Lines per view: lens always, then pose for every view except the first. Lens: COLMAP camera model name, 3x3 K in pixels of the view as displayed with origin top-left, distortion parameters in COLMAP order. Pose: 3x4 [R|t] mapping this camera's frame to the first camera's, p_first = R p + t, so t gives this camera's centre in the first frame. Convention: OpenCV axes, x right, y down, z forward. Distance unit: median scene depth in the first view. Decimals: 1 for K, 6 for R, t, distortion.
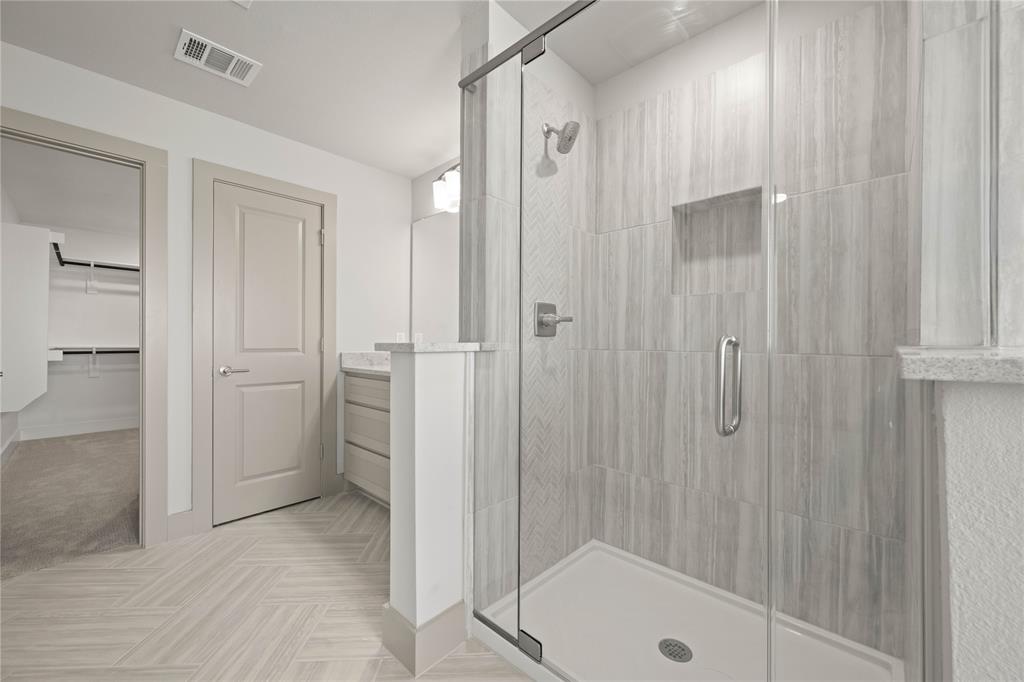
lens RADIAL K [[402.3, 0, 512.0], [0, 402.3, 341.0], [0, 0, 1]] dist [-0.001897, 0.000189]
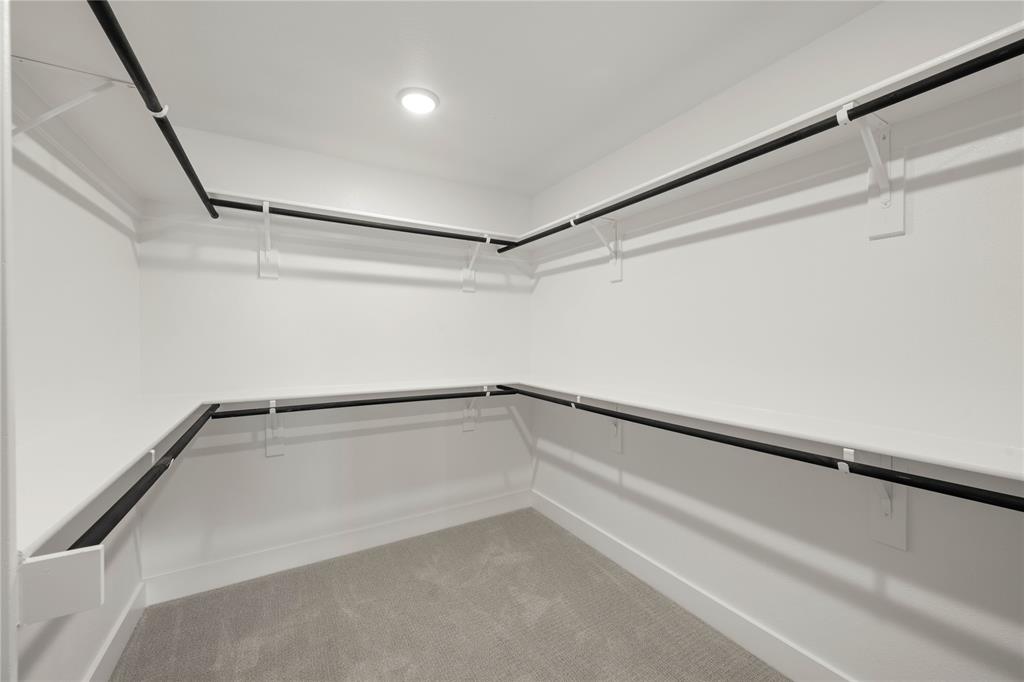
lens RADIAL K [[402.3, 0, 512.0], [0, 402.3, 341.0], [0, 0, 1]] dist [-0.001897, 0.000189]
pose [[0.956234, -0.004213, -0.292574, -1.590551], [0.007546, 0.999919, 0.010265, -0.118648], [0.292507, -0.012023, 0.956188, 1.580665]]
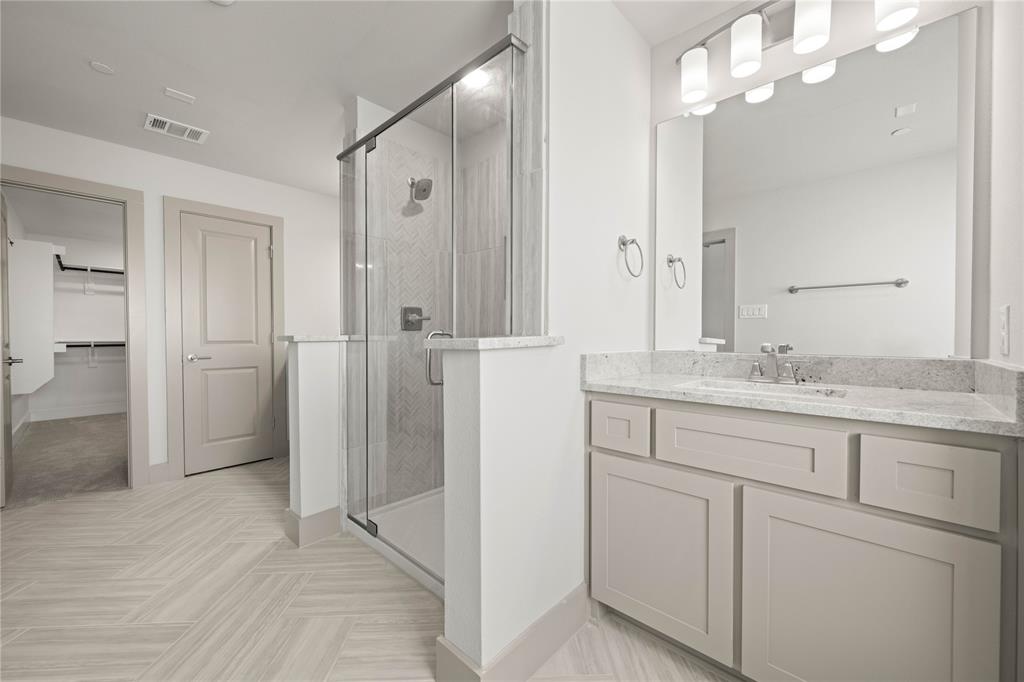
lens RADIAL K [[402.3, 0, 512.0], [0, 402.3, 341.0], [0, 0, 1]] dist [-0.001897, 0.000189]
pose [[0.999986, -0.005292, 0.000516, 0.398307], [0.005282, 0.999822, 0.018088, 0.001294], [-0.000612, -0.018085, 0.999836, -0.373847]]
